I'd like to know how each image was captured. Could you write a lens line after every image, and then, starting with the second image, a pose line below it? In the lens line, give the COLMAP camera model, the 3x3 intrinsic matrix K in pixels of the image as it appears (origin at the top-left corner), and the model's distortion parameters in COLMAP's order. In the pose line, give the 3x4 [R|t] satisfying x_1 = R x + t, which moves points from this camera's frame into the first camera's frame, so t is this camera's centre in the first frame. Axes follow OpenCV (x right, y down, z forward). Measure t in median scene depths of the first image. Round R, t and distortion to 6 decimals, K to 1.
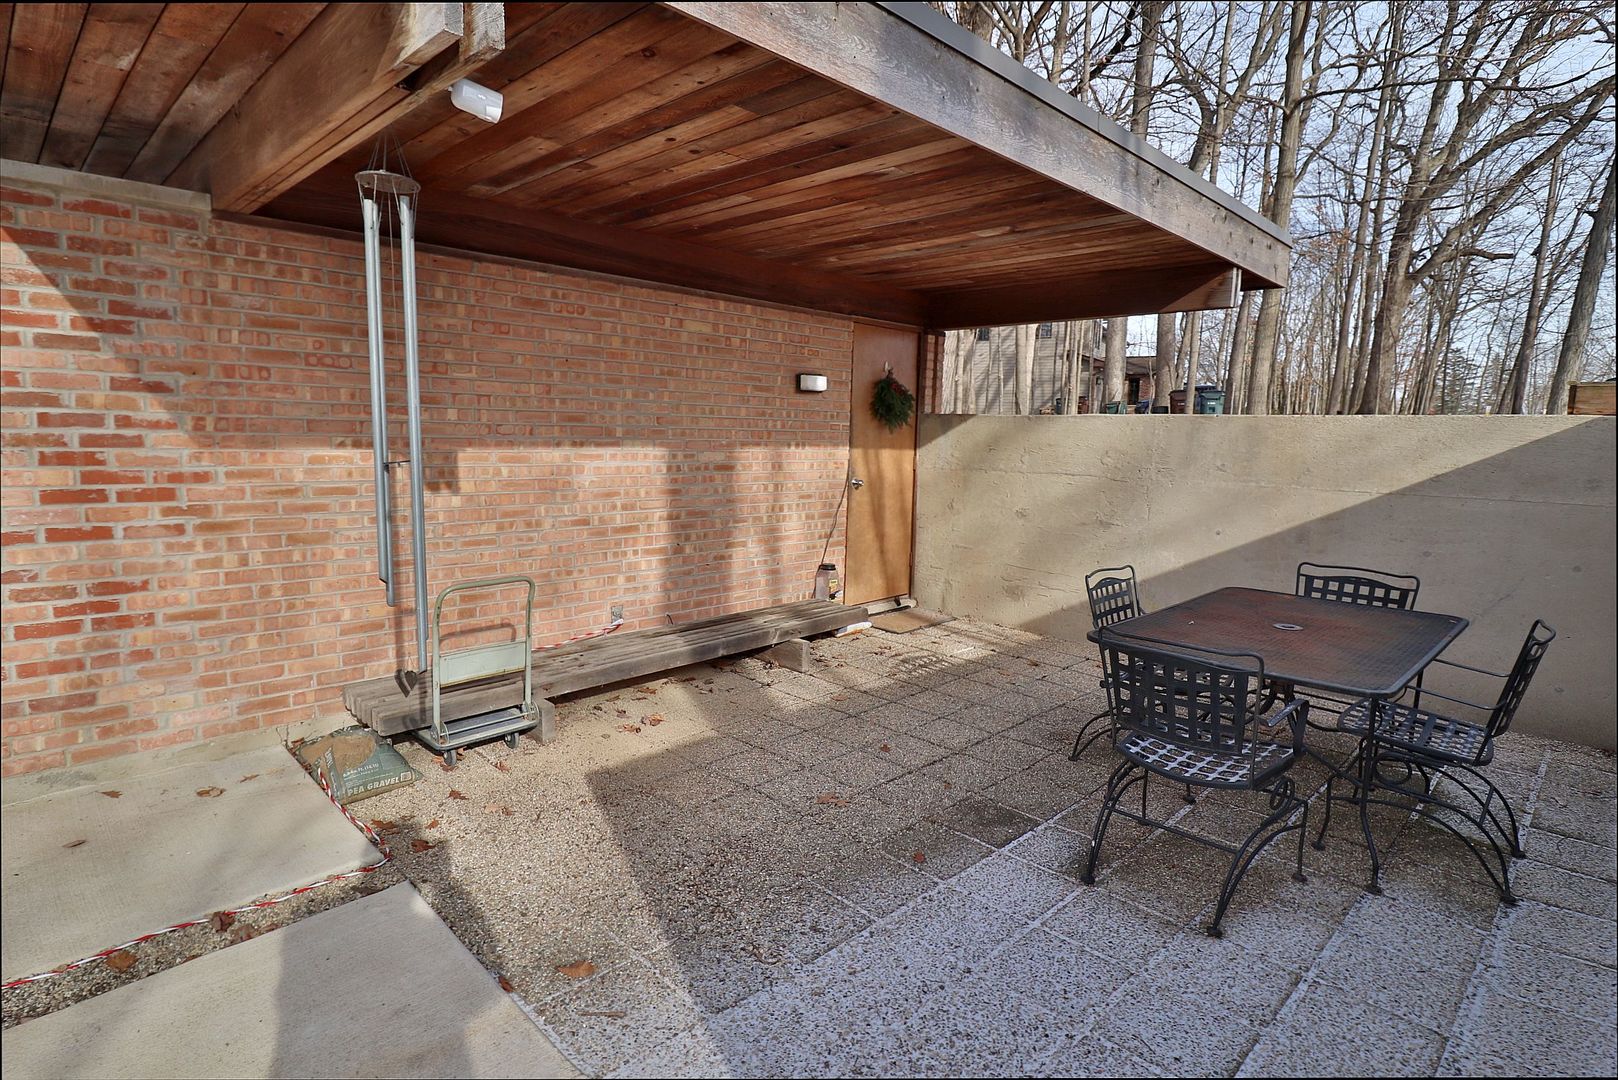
lens RADIAL K [[827.8, 0, 802.8], [0, 827.8, 545.8], [0, 0, 1]] dist [-0.022418, -0.002012]
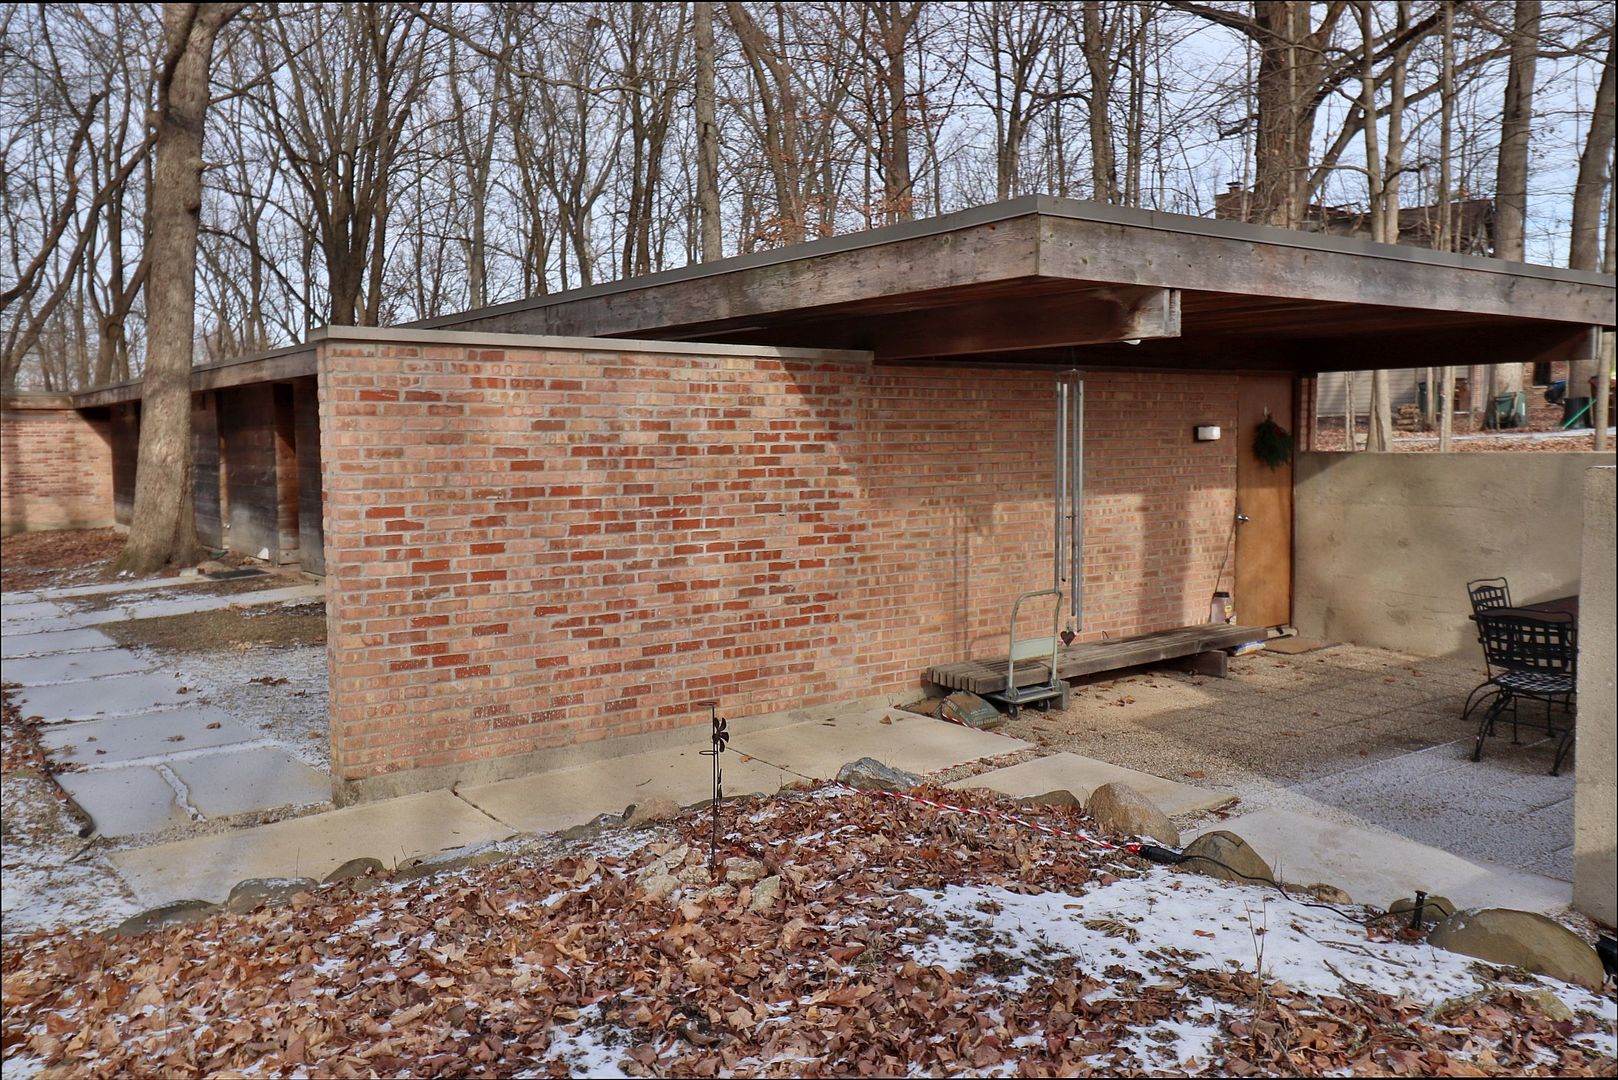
lens RADIAL K [[1245.7, 0, 811.7], [0, 1245.7, 534.4], [0, 0, 1]] dist [-0.006929, -0.000868]
pose [[0.986961, -0.023693, -0.159207, -0.417357], [0.013689, 0.997879, -0.063644, 0.074163], [0.160377, 0.060635, 0.985192, -1.263545]]
